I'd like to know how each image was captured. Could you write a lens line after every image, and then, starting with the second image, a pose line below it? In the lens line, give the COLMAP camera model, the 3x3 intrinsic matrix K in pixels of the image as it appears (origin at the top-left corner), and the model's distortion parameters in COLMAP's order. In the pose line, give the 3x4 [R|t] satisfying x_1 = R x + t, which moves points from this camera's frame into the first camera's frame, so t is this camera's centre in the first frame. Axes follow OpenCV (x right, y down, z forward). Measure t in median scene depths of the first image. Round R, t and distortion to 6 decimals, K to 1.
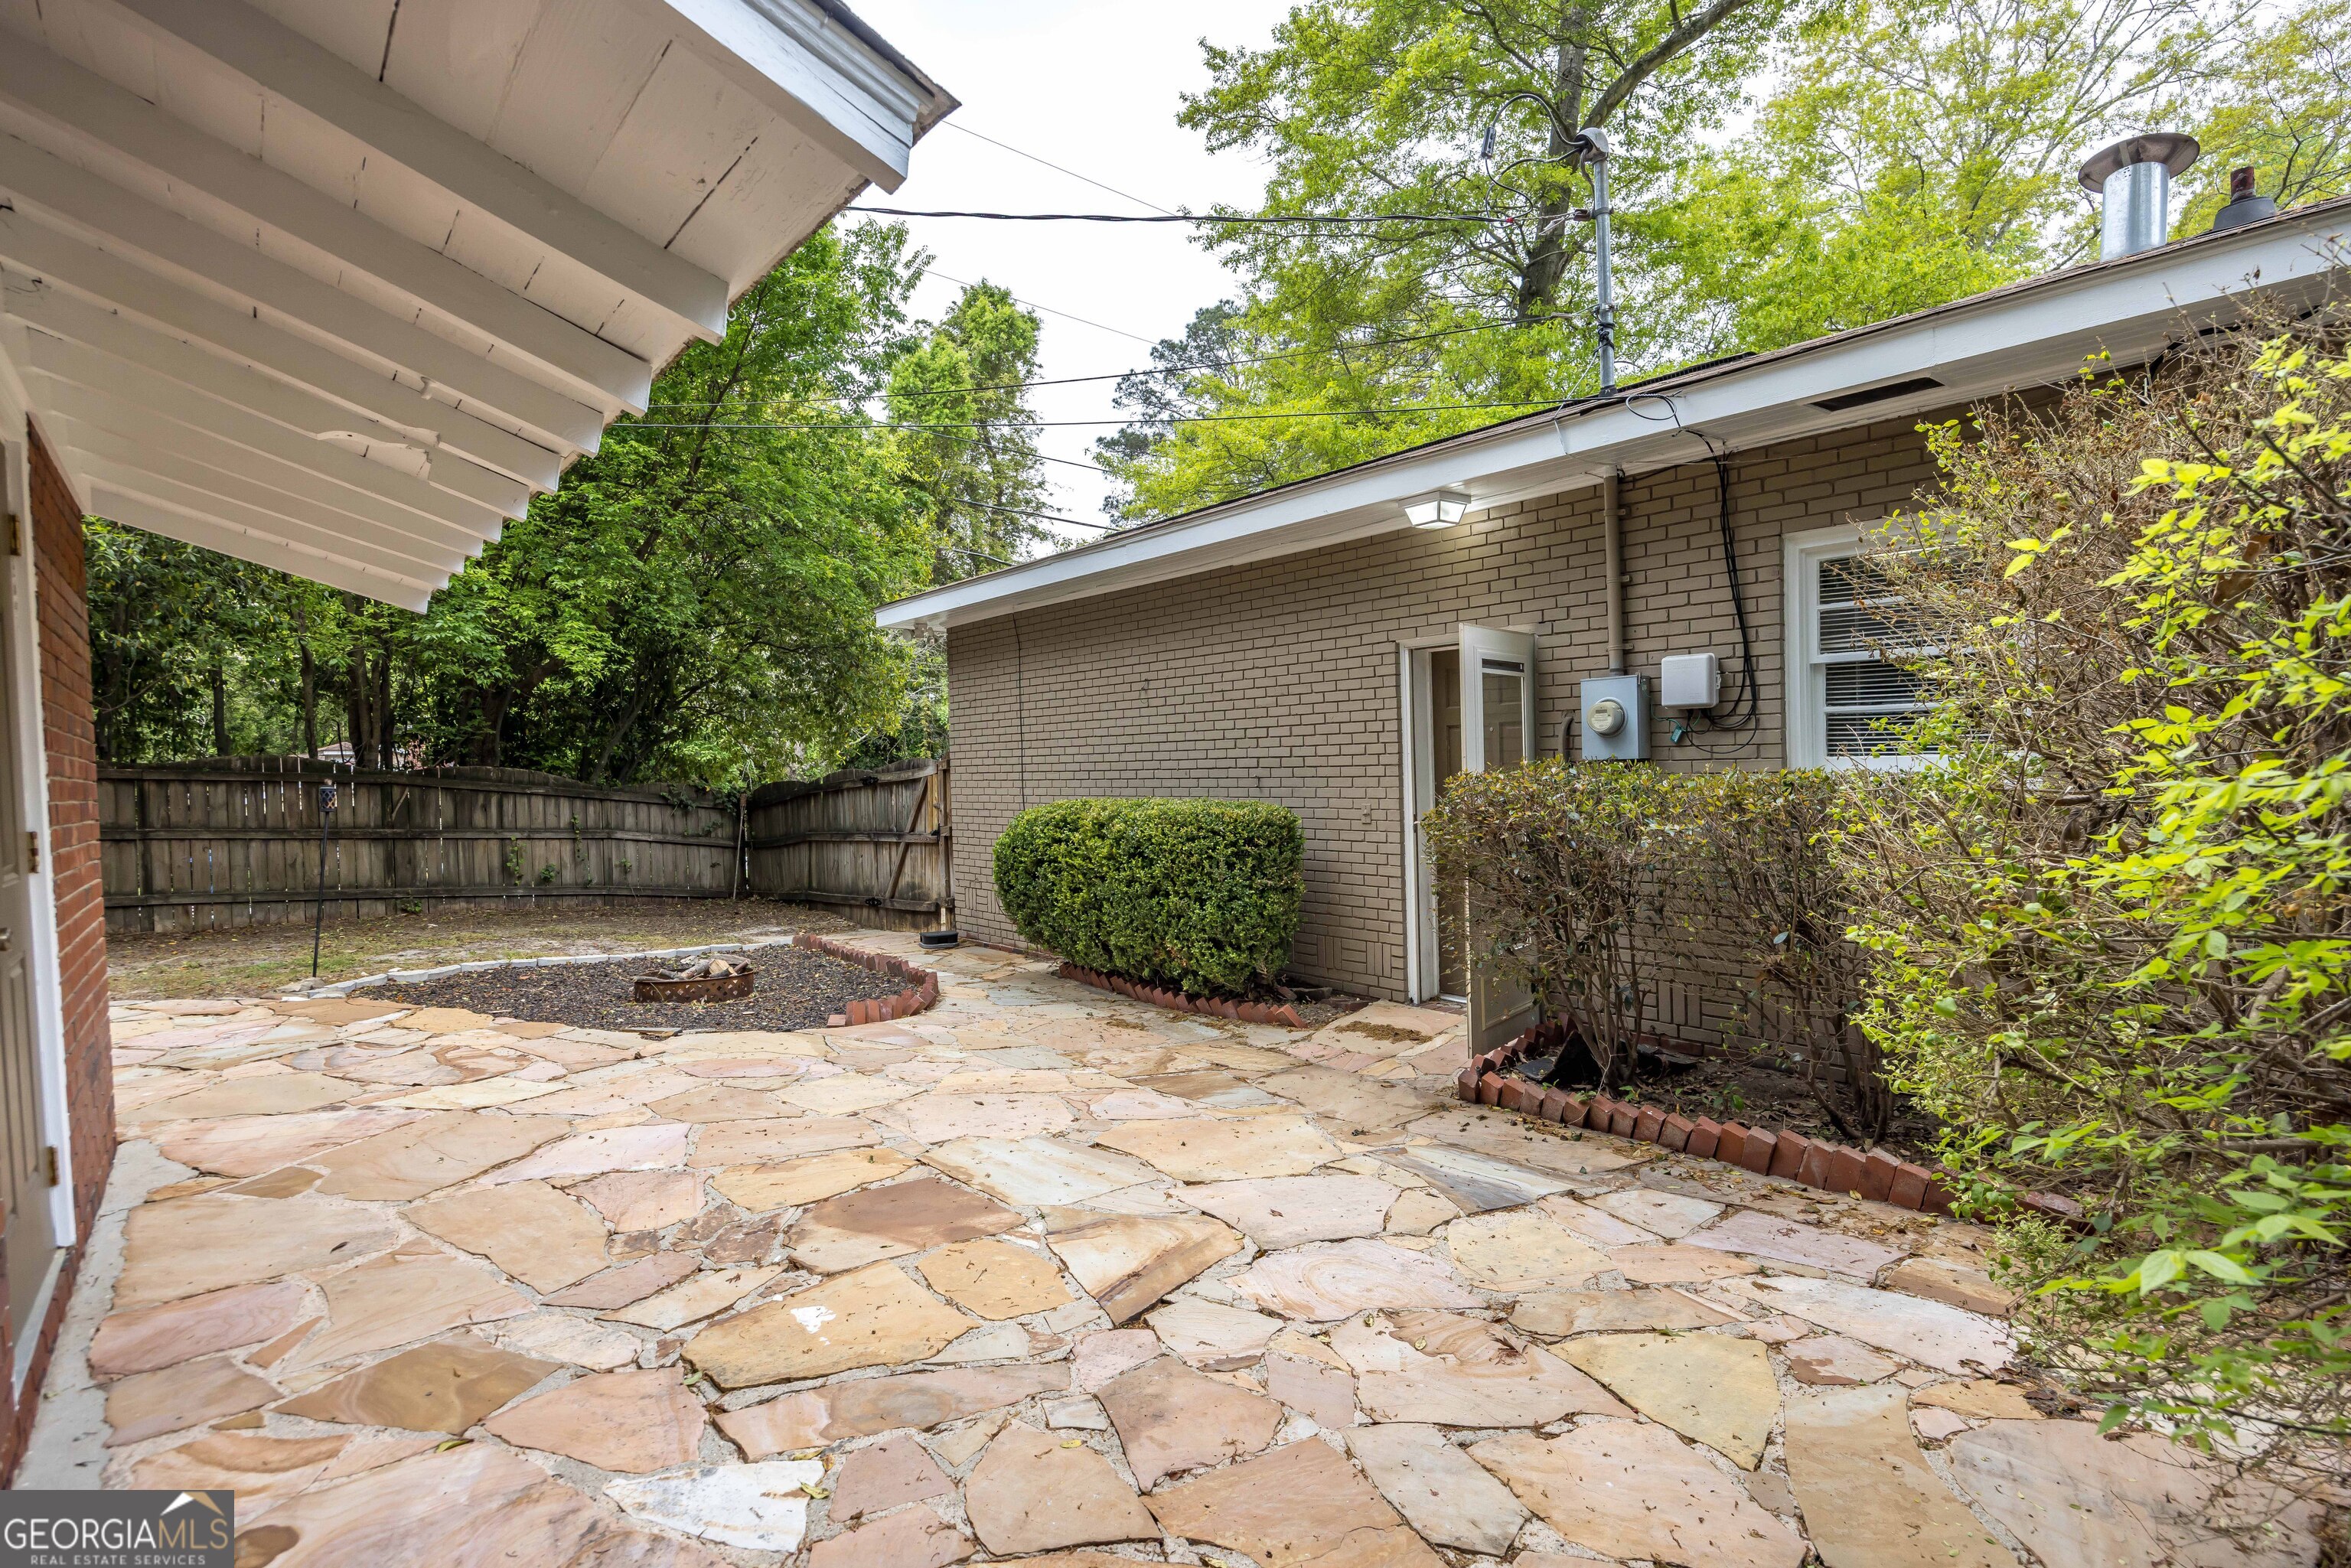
lens RADIAL K [[1121.8, 0, 1175.5], [0, 1121.8, 784.0], [0, 0, 1]] dist [-0.001424, -0.000238]
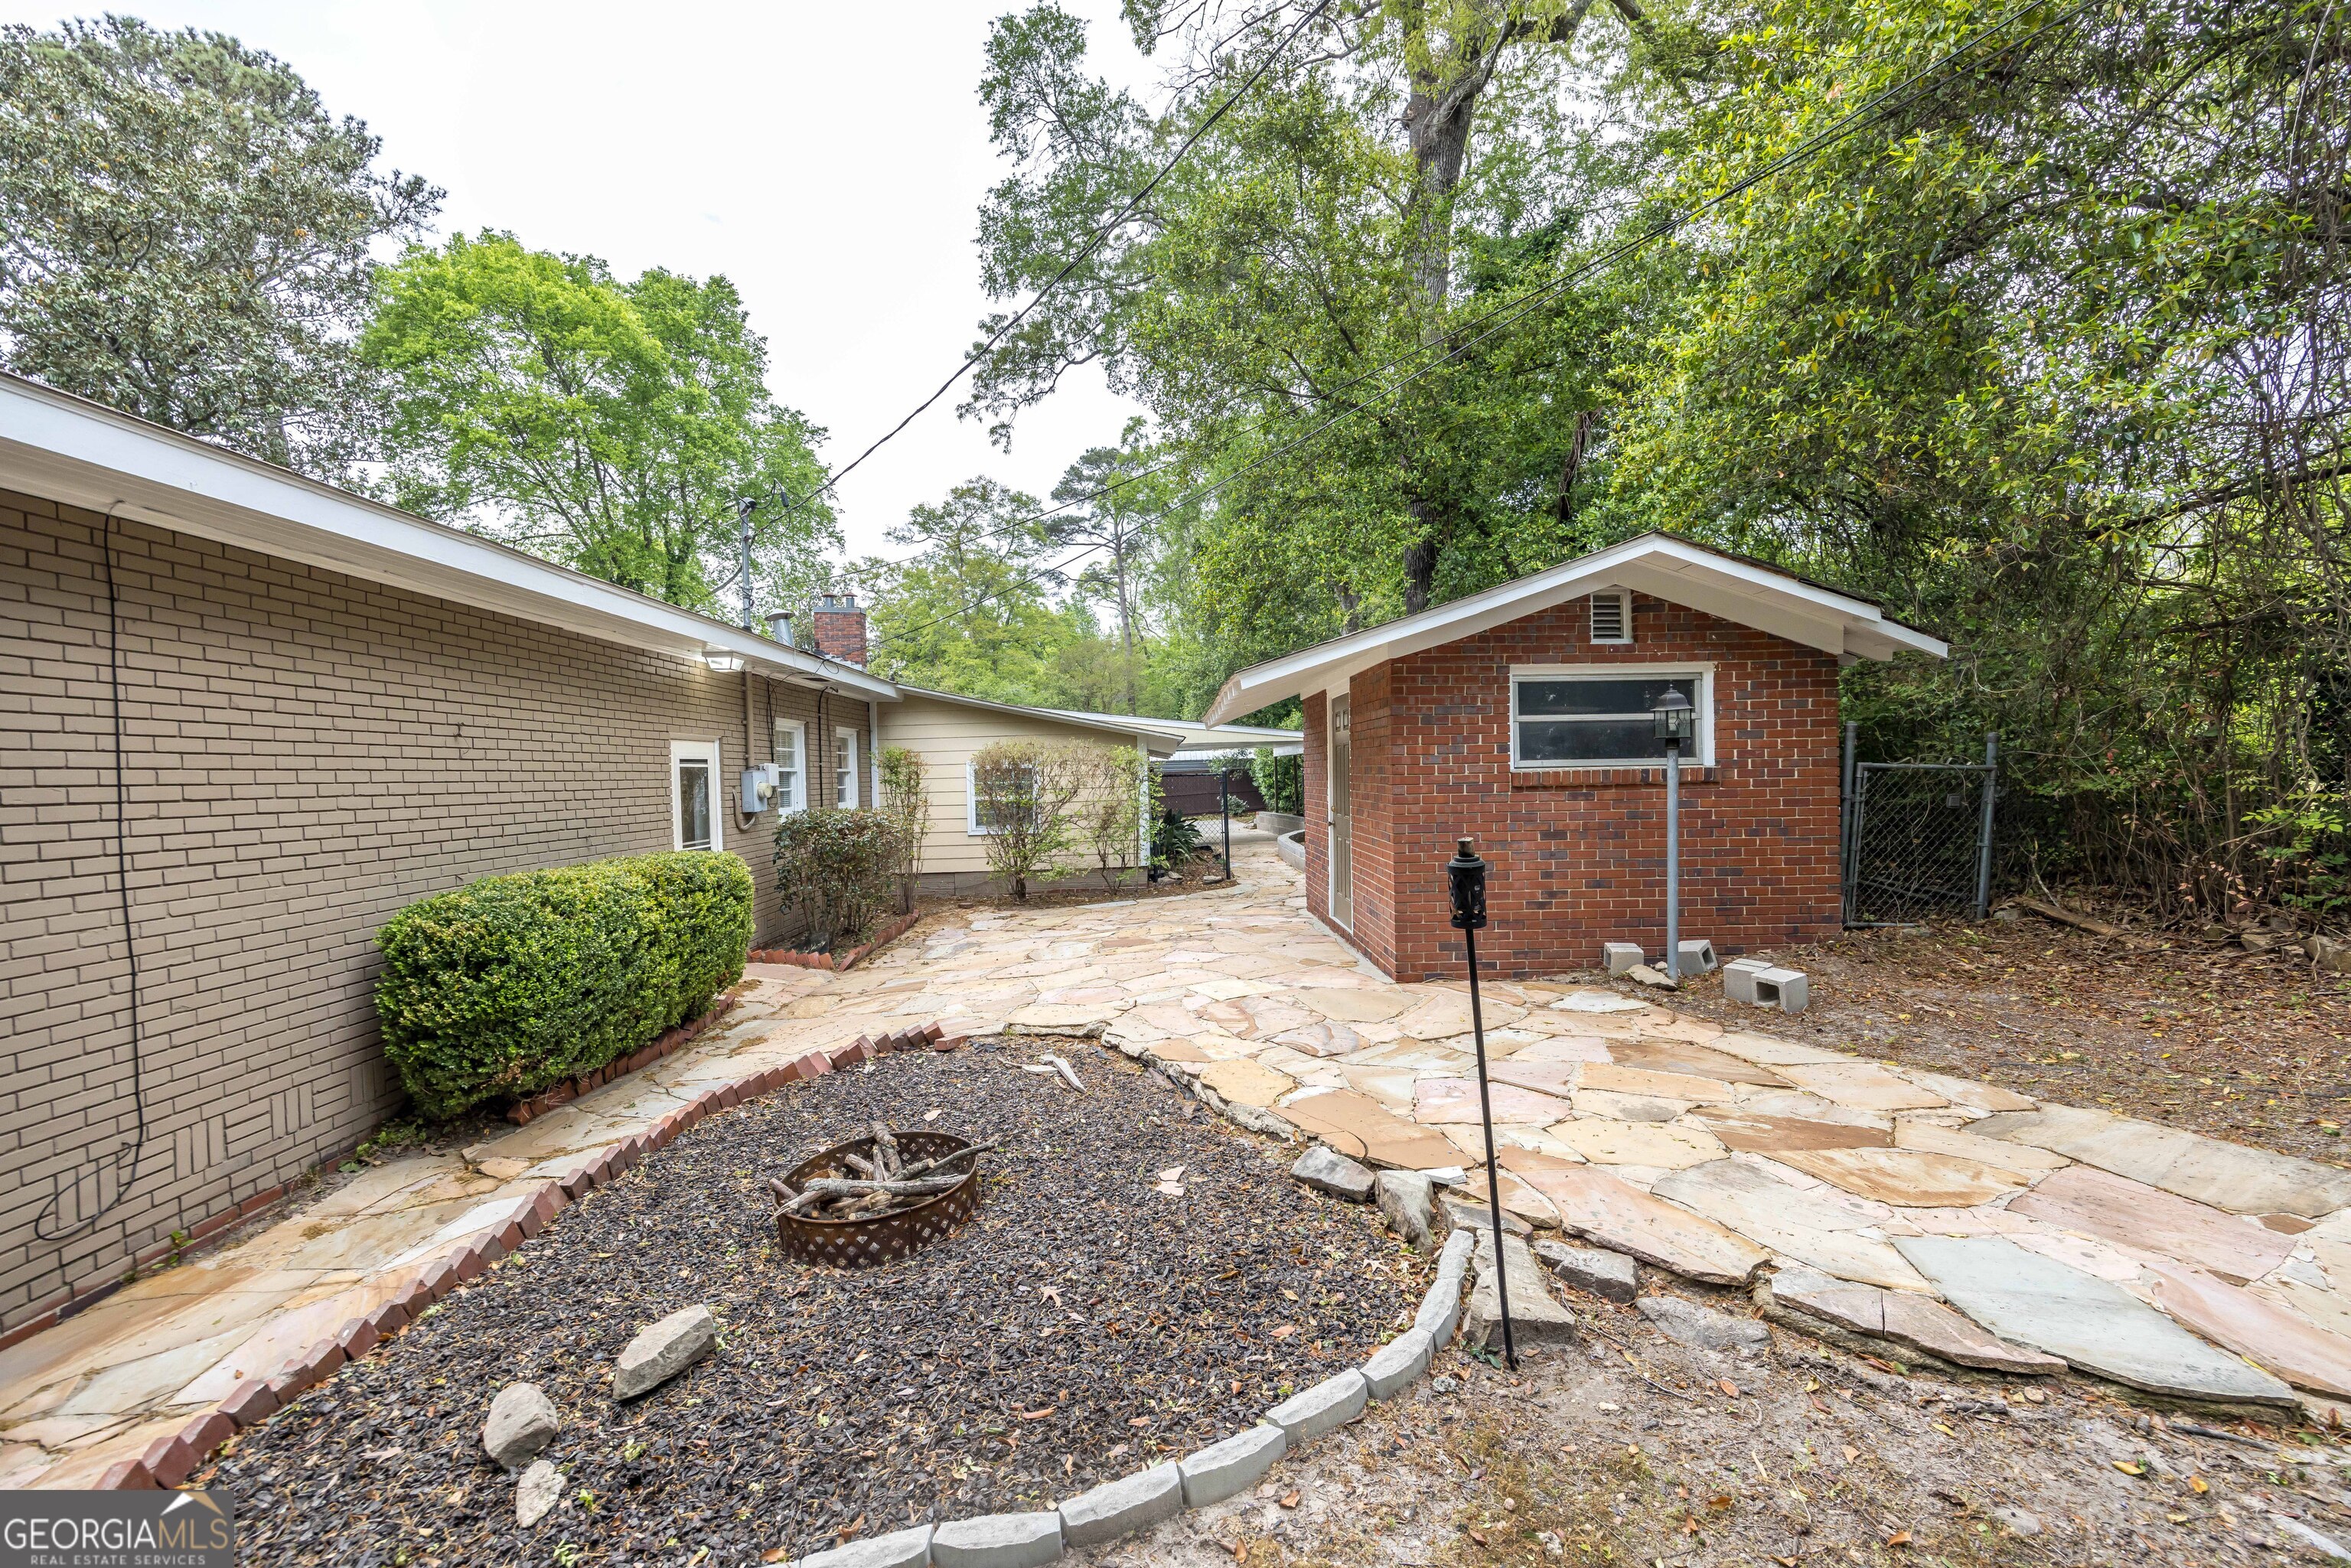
lens RADIAL K [[912.5, 0, 1175.5], [0, 912.5, 784.0], [0, 0, 1]] dist [-0.000916, -0.000054]
pose [[-0.770598, 0.043661, 0.635825, -1.937903], [0.062662, 0.998007, 0.007412, -0.059943], [-0.634234, 0.045553, -0.771798, 2.834325]]
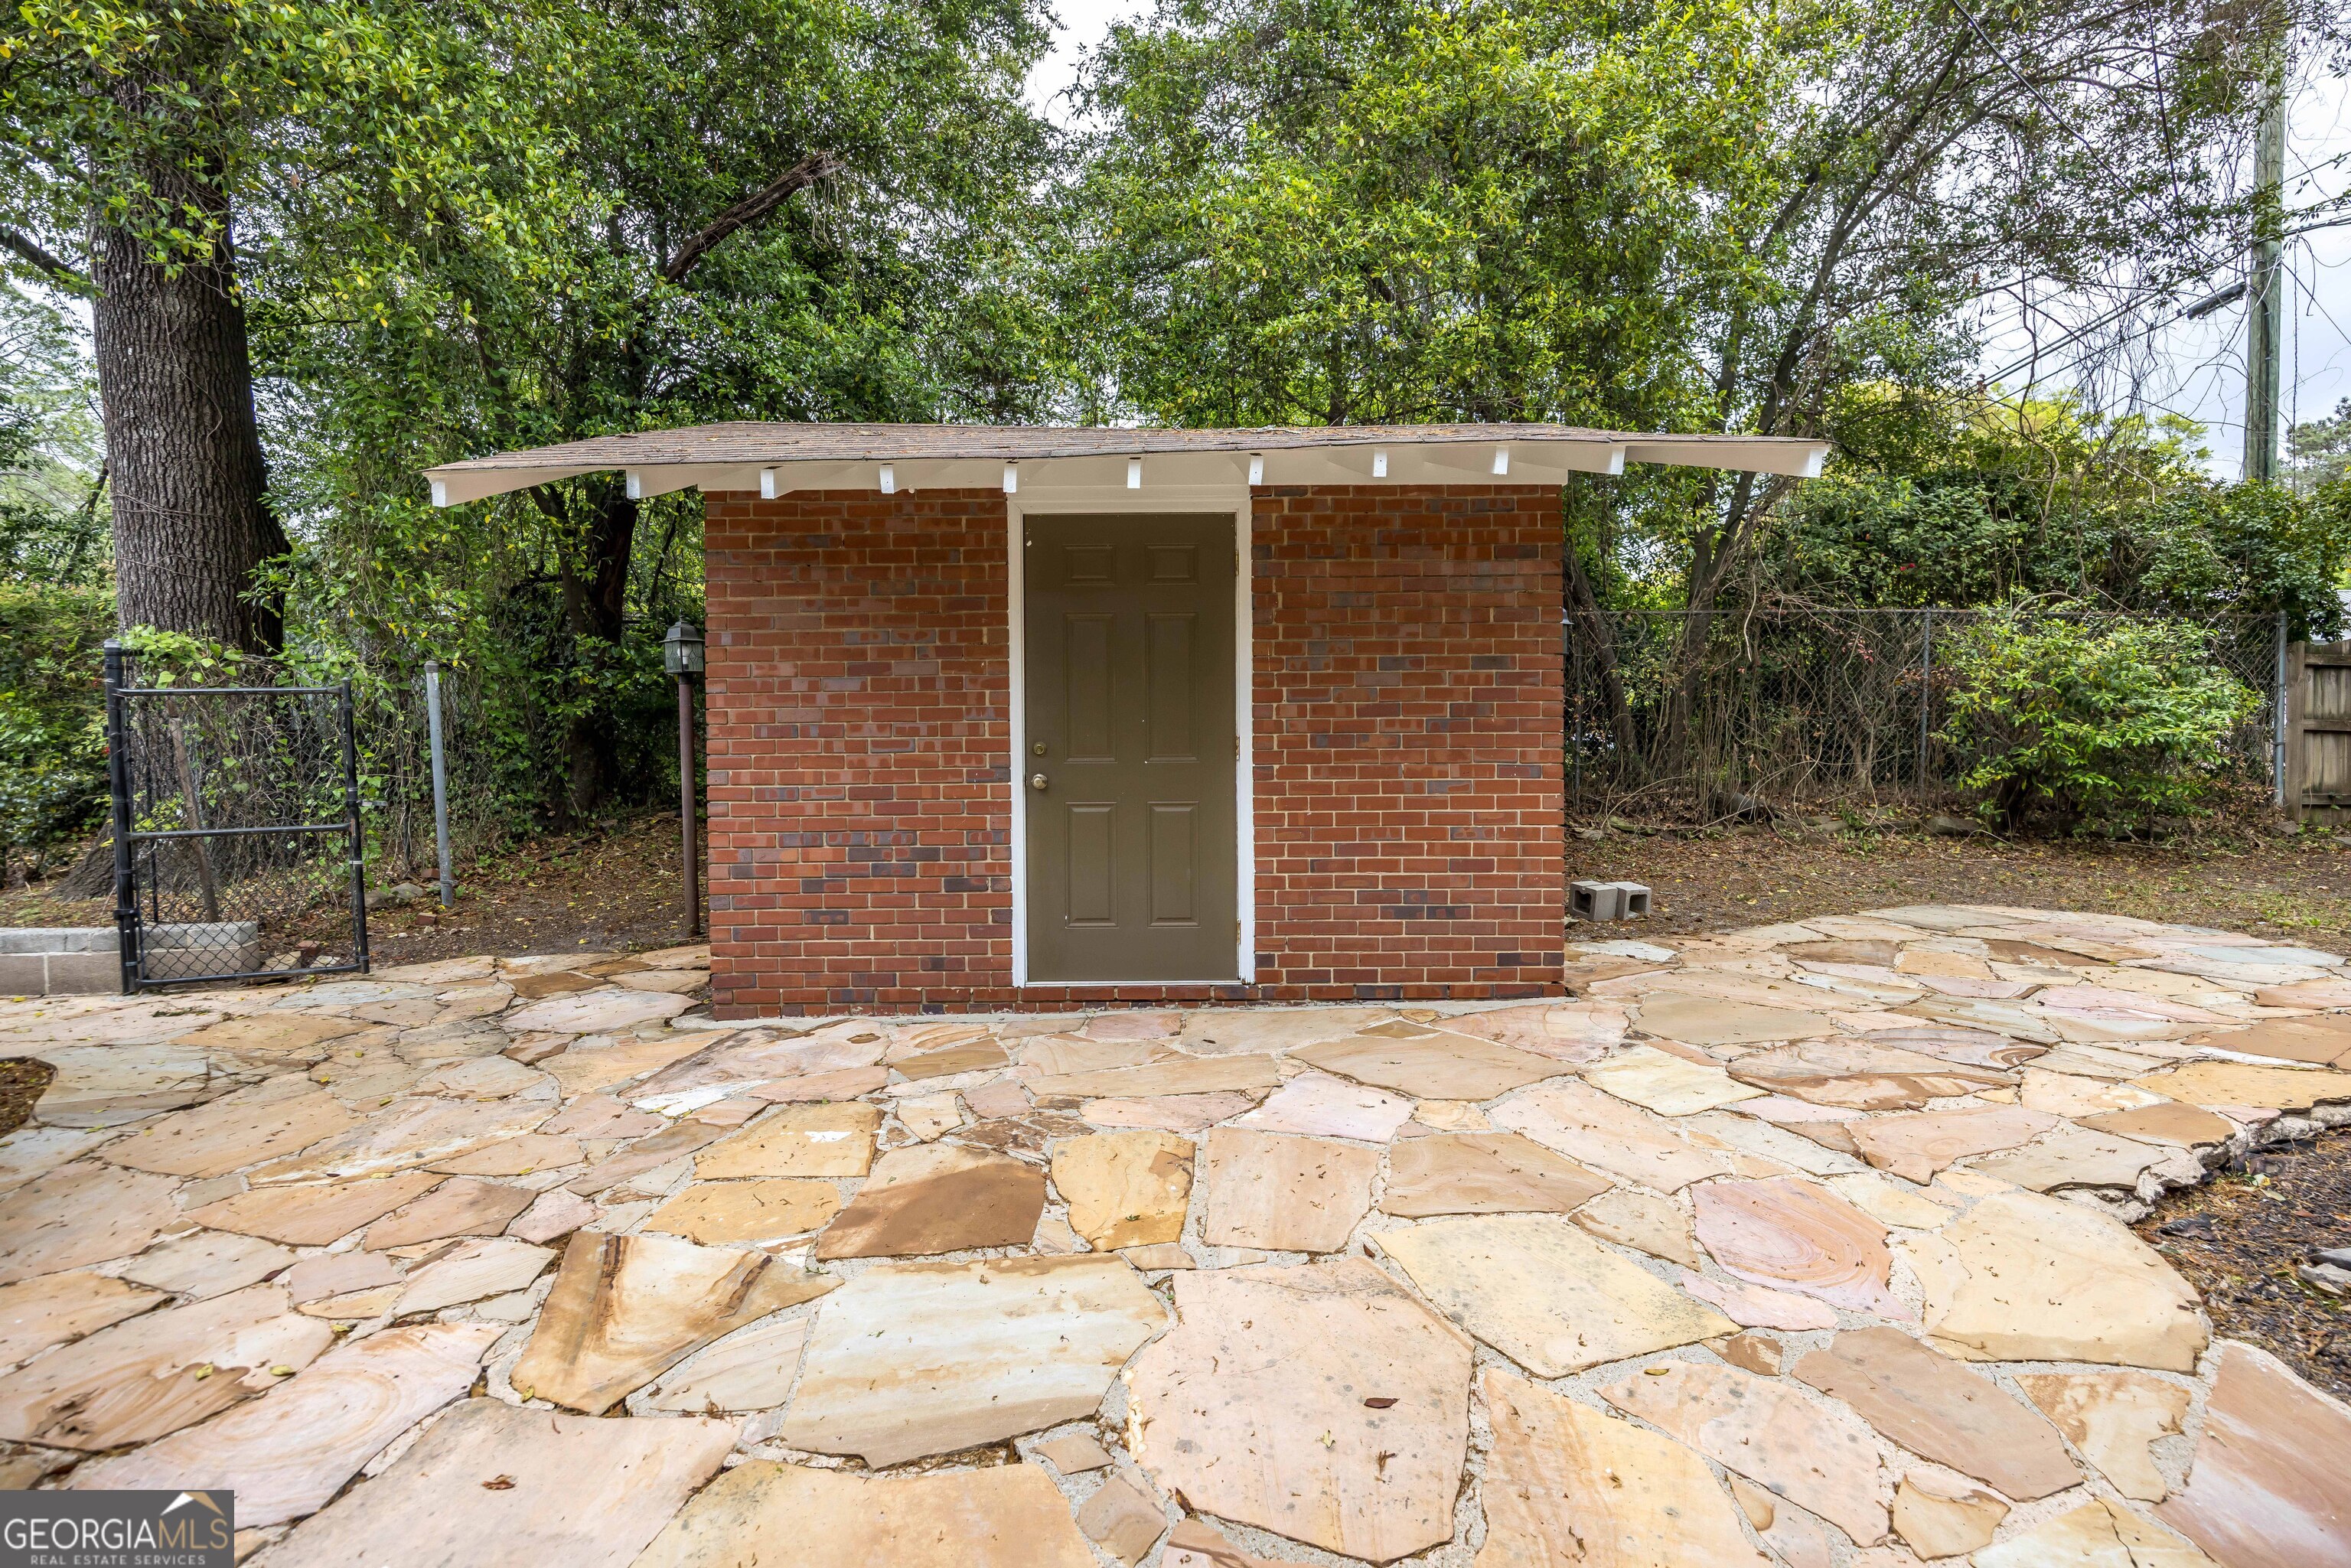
lens RADIAL K [[1121.8, 0, 1175.5], [0, 1121.8, 784.0], [0, 0, 1]] dist [-0.001424, -0.000238]
pose [[-0.645922, 0.063142, -0.760788, 0.289619], [0.018973, 0.997594, 0.066687, 0.000987], [0.763168, 0.028641, -0.645566, 1.688957]]
